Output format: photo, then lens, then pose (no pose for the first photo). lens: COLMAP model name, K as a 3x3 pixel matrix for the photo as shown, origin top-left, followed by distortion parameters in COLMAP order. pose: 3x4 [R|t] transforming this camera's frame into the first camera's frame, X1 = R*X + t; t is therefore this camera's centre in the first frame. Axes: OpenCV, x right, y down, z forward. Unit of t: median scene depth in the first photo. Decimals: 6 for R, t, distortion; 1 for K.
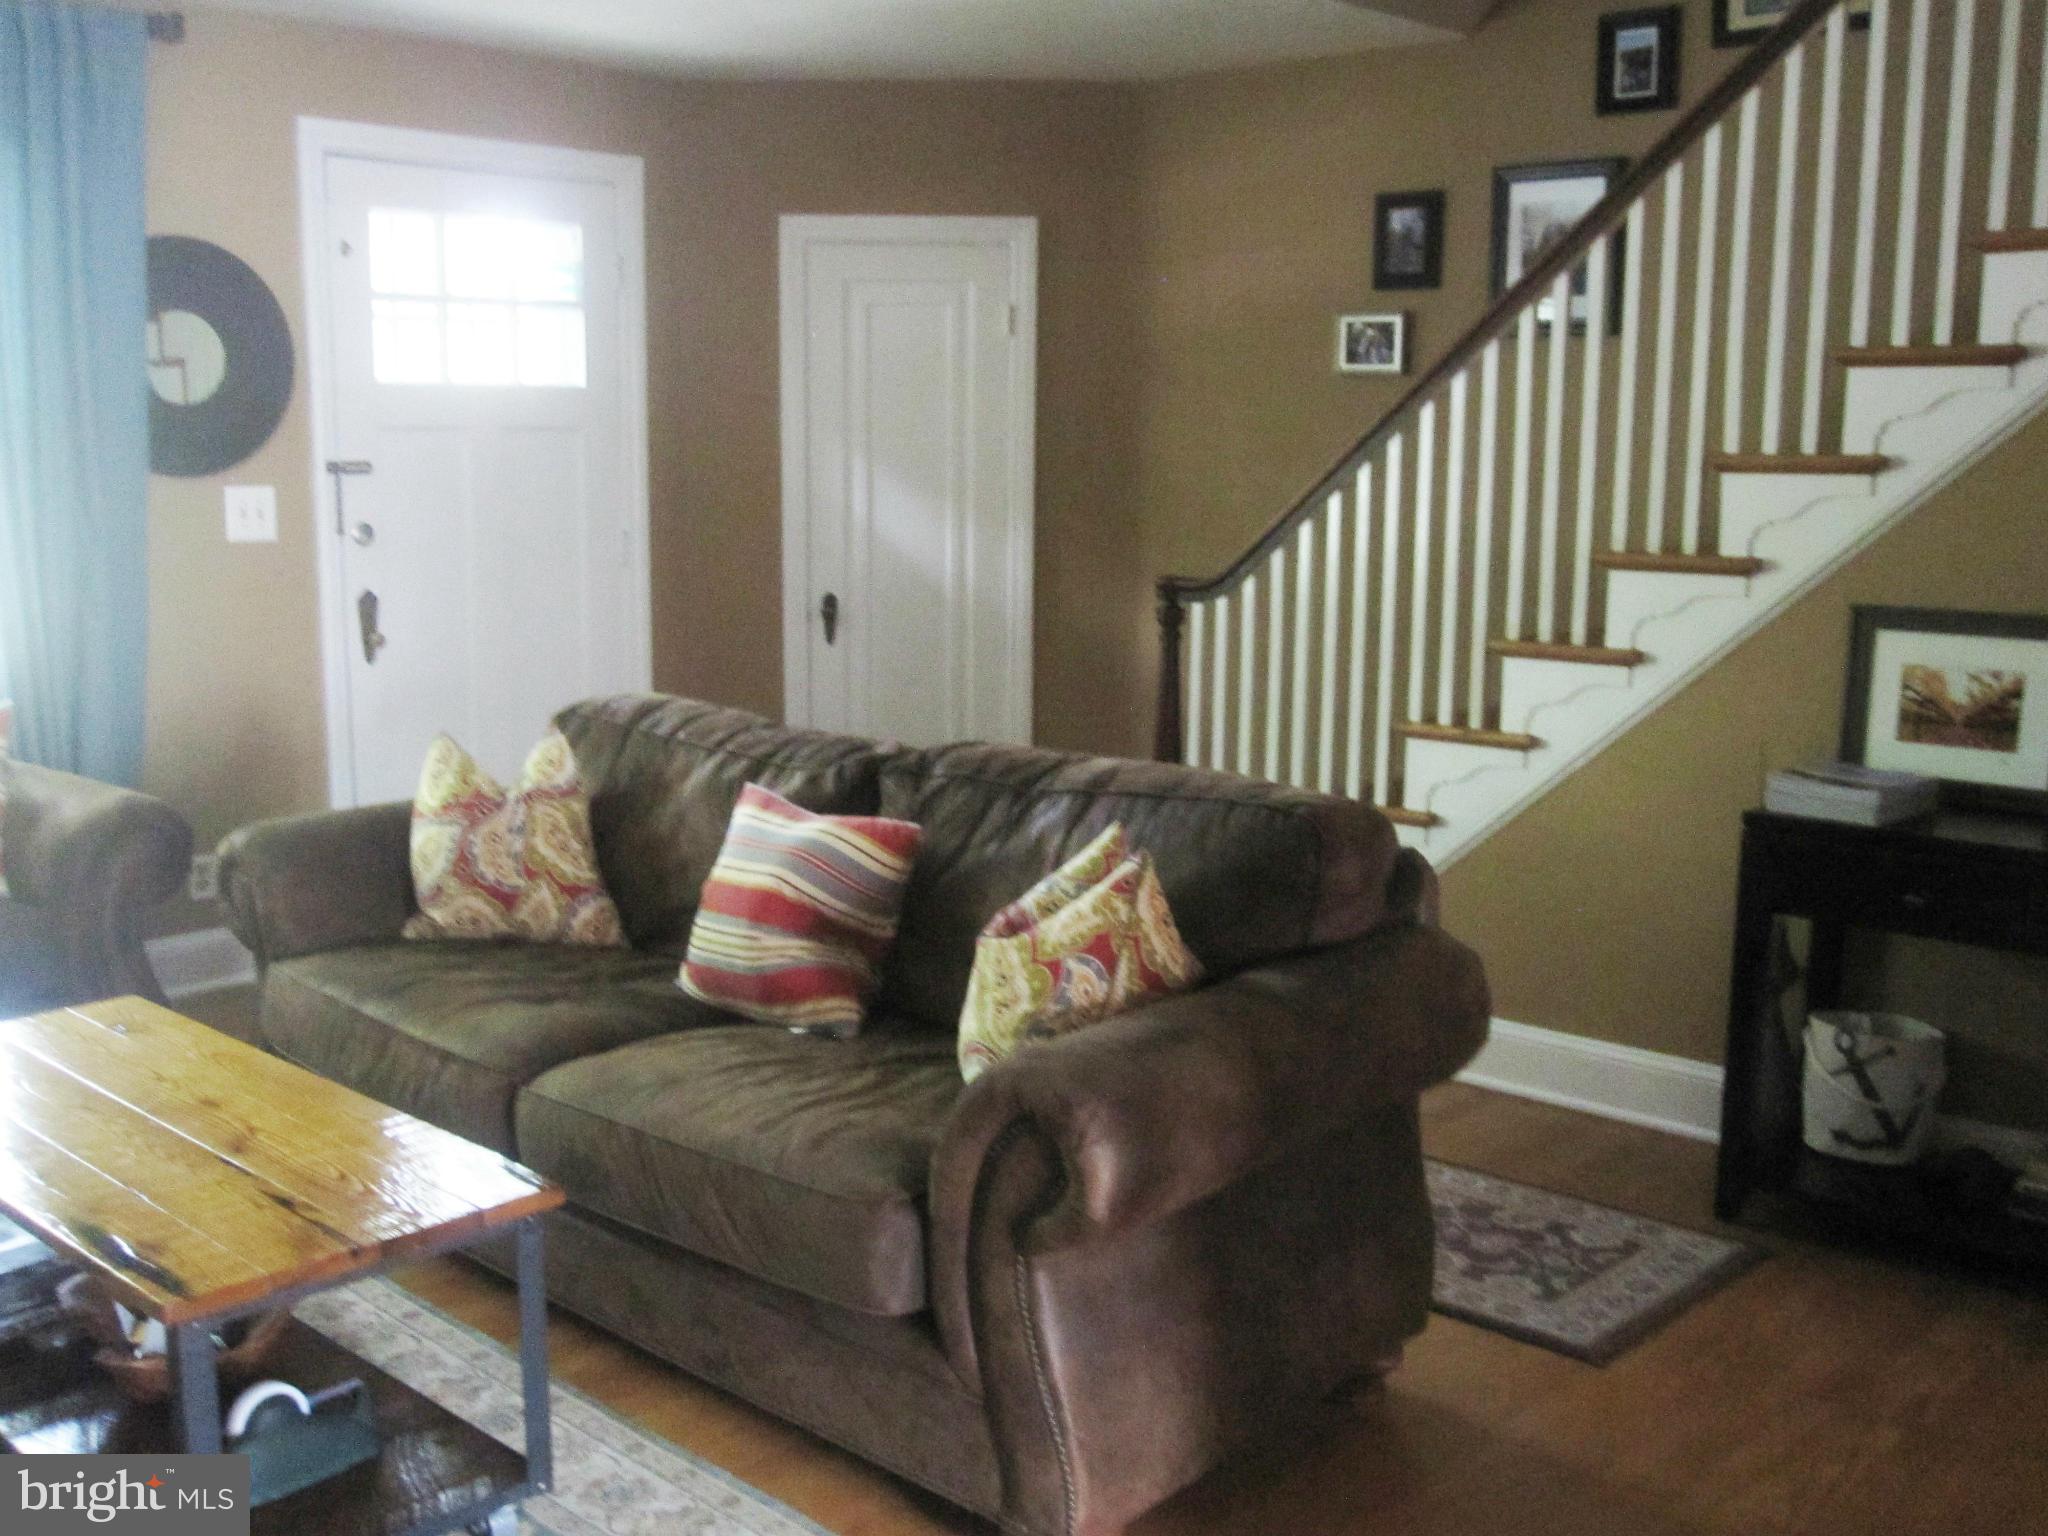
lens RADIAL K [[2017.3, 0, 1019.2], [0, 2017.3, 790.9], [0, 0, 1]] dist [-0.065327, 0.016021]
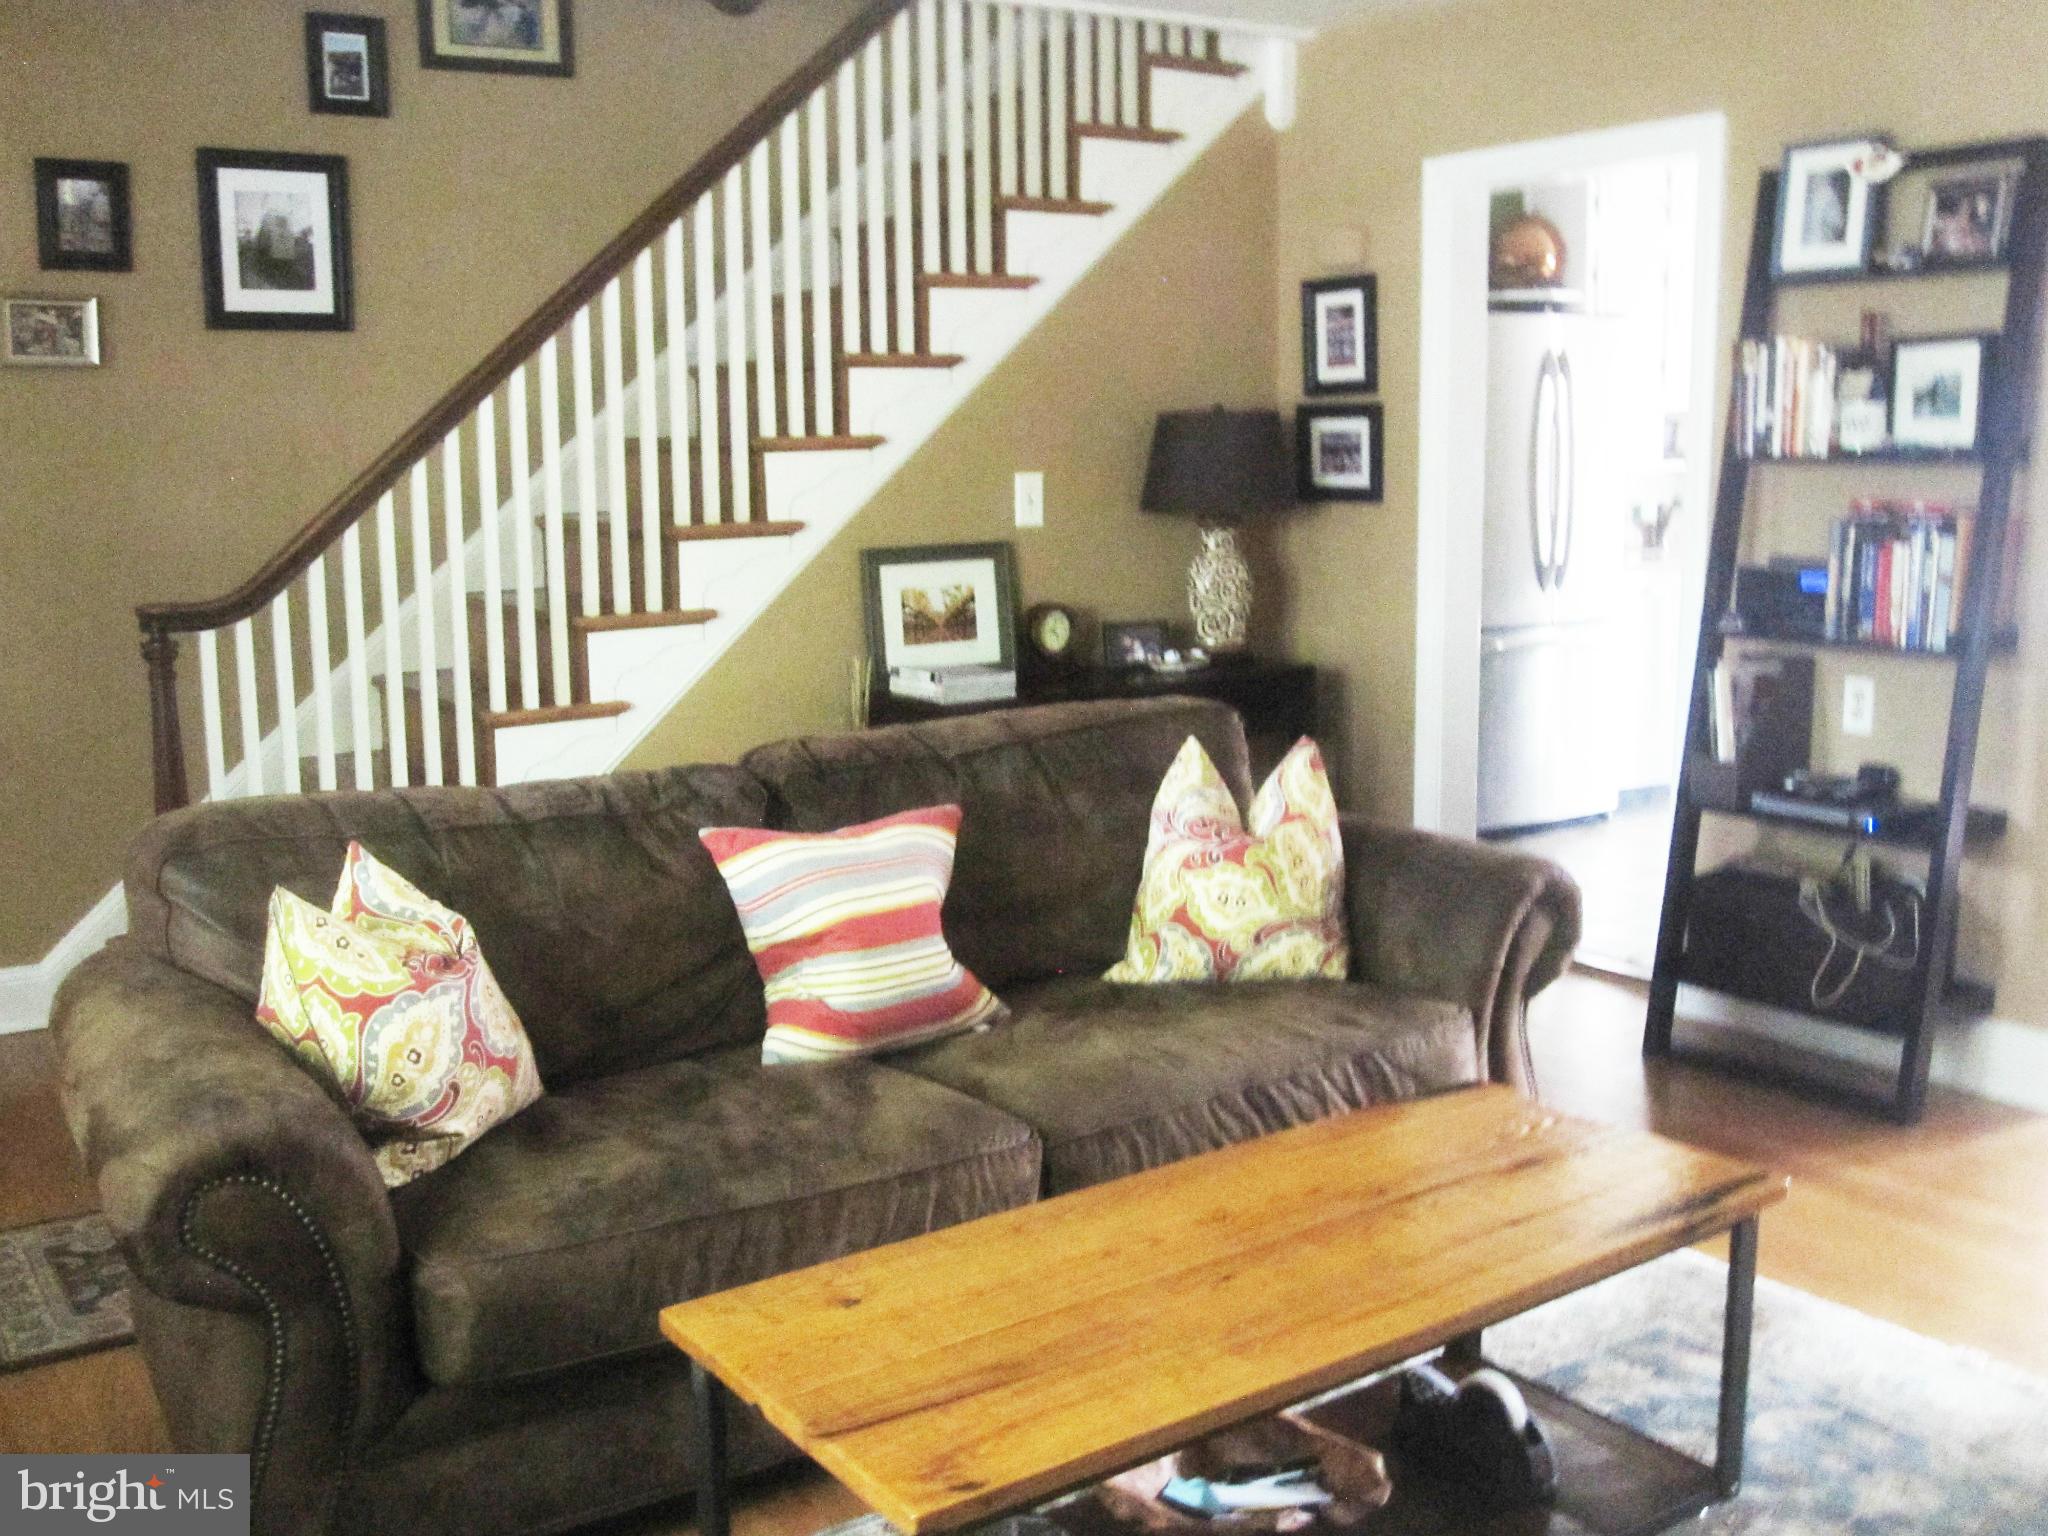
lens RADIAL K [[2017.3, 0, 1019.2], [0, 2017.3, 790.9], [0, 0, 1]] dist [-0.065327, 0.016021]
pose [[0.189391, -0.174179, 0.966329, -0.681841], [0.185430, 0.972777, 0.138998, -0.082070], [-0.964234, 0.152861, 0.216534, 0.505724]]
